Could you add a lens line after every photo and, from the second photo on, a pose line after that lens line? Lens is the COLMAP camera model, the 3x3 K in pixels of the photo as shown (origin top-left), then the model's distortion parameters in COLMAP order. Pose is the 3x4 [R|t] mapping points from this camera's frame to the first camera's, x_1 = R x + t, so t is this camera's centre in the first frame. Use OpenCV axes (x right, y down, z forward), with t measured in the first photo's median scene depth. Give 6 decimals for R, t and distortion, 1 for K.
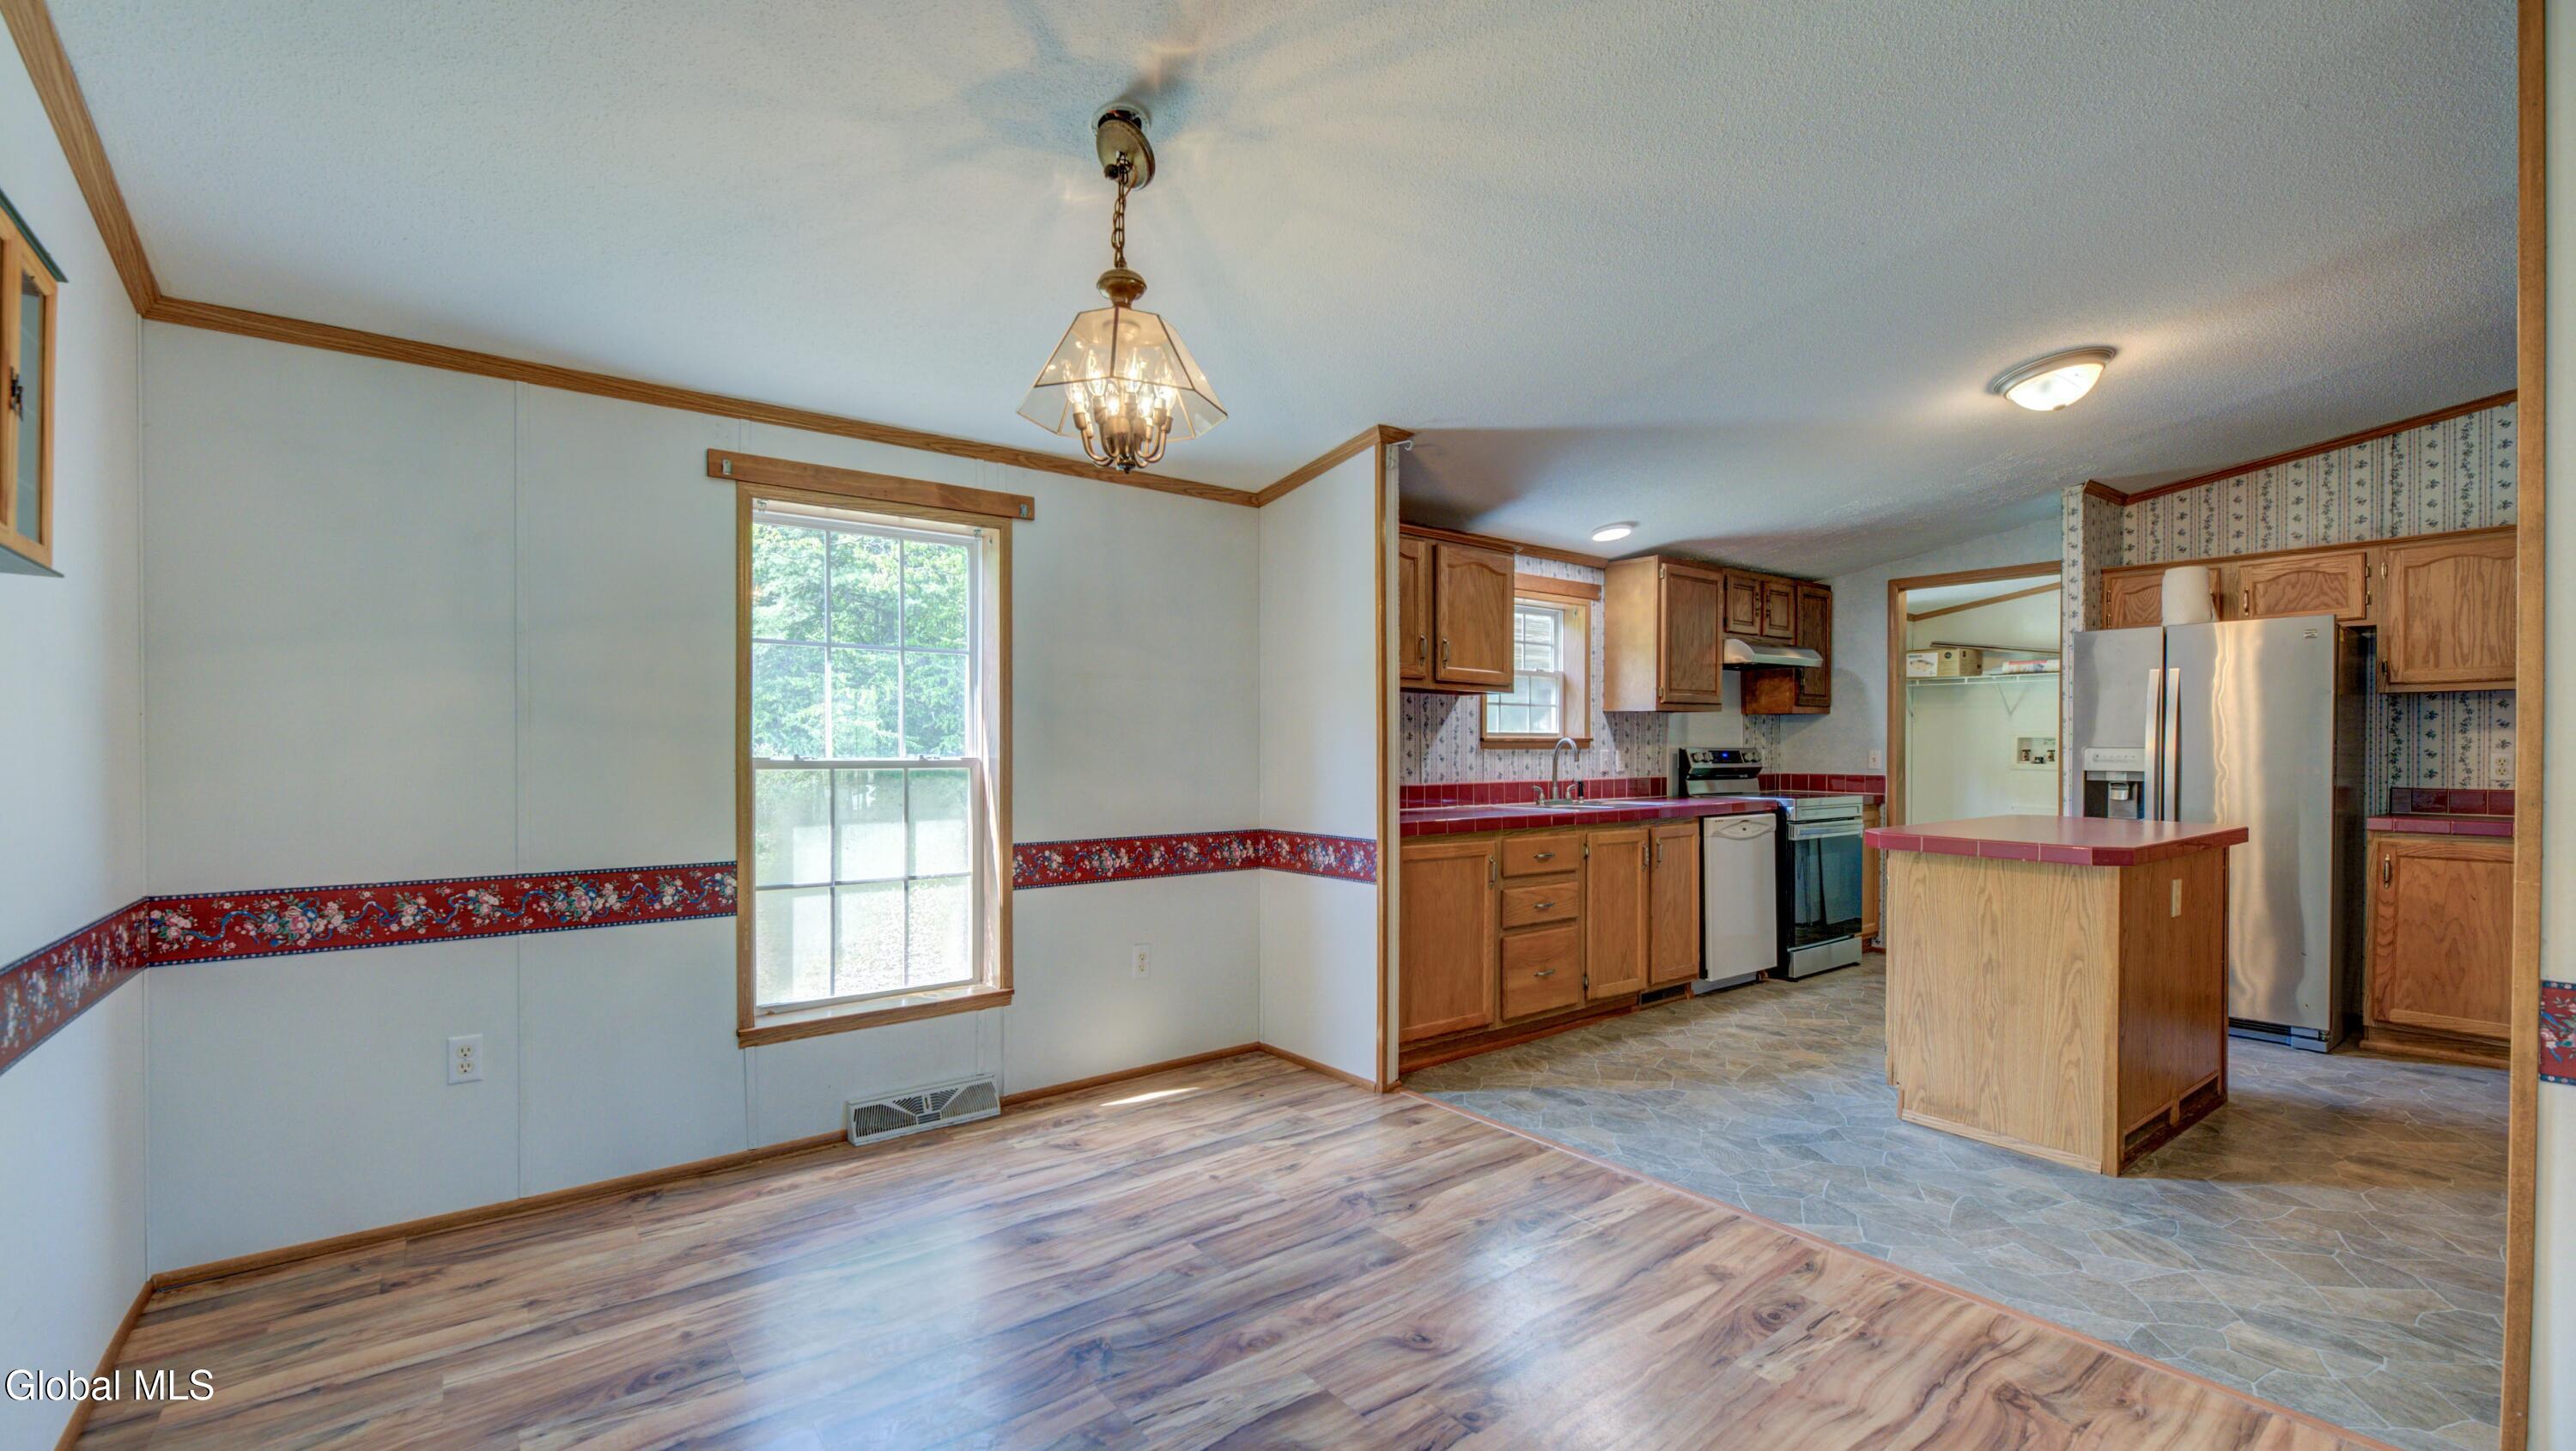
lens RADIAL K [[1064.2, 0, 1280.7], [0, 1064.2, 760.2], [0, 0, 1]] dist [-0.004745, -0.000629]
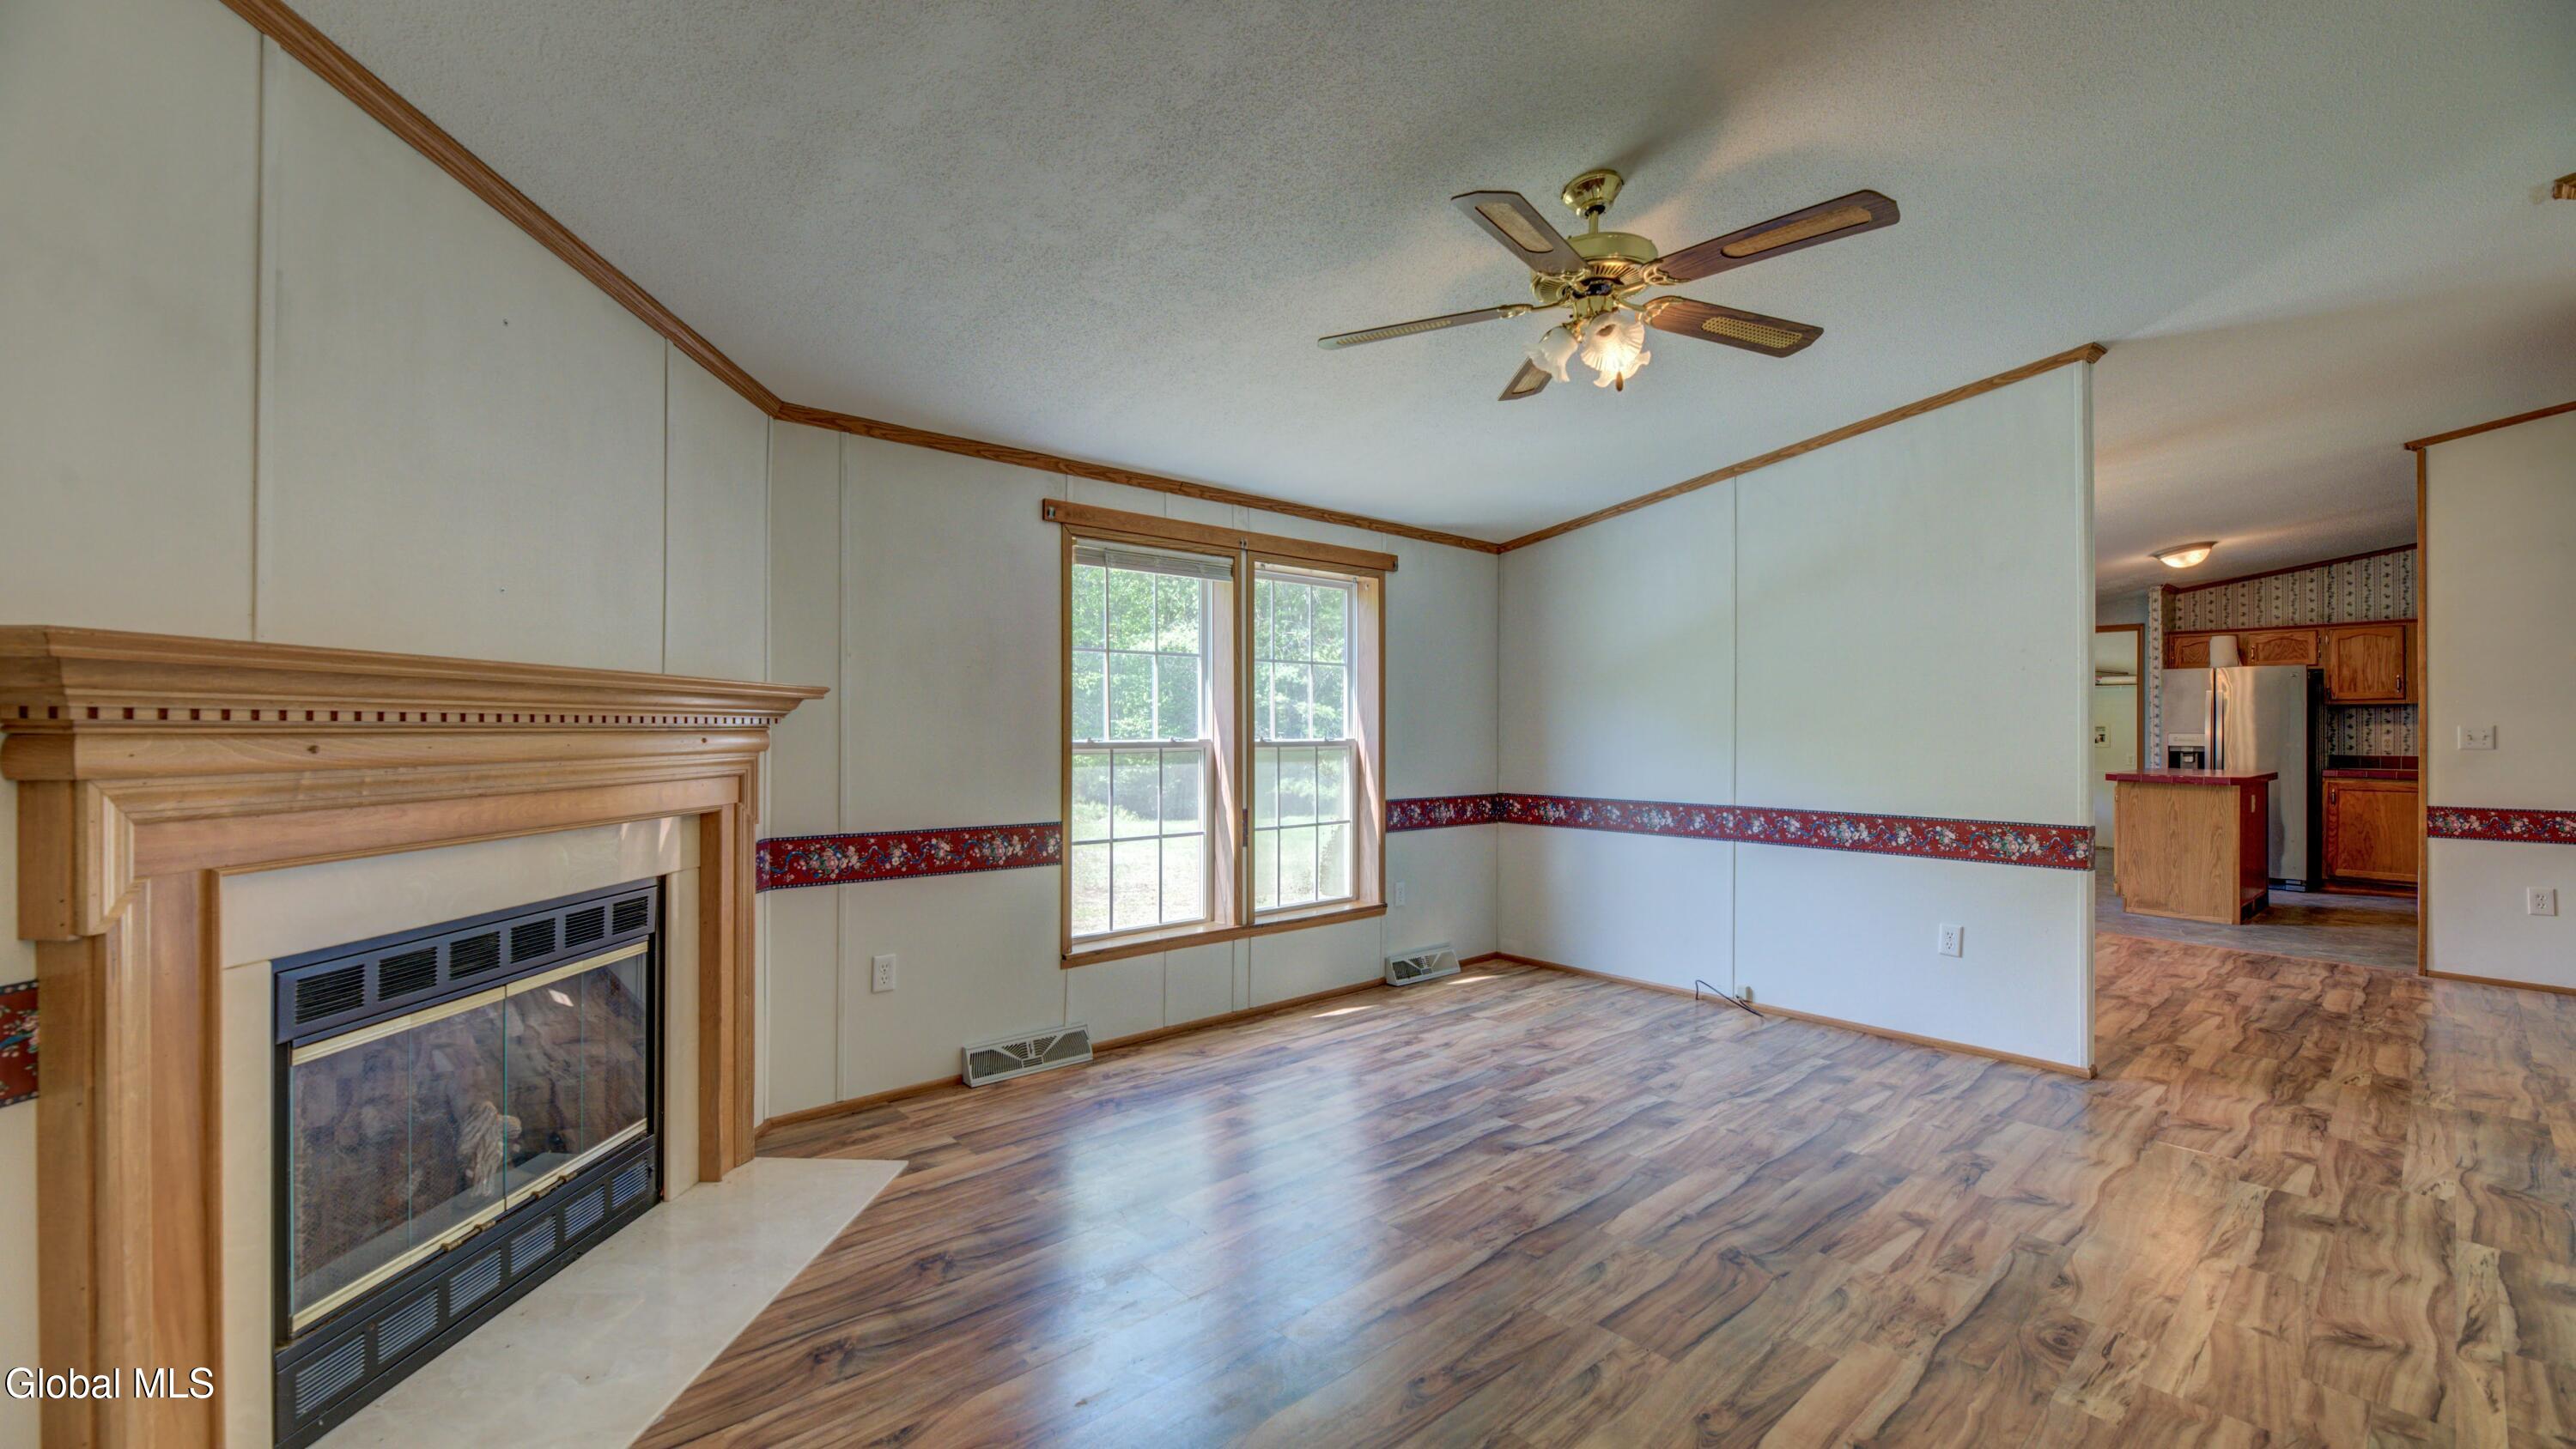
lens RADIAL K [[1064.1, 0, 1242.6], [0, 1064.1, 732.2], [0, 0, 1]] dist [-0.004745, -0.000629]
pose [[0.998321, 0.001202, 0.057904, -0.505265], [-0.000517, 0.999930, -0.011840, 0.004556], [-0.057915, 0.011790, 0.998252, -0.390653]]
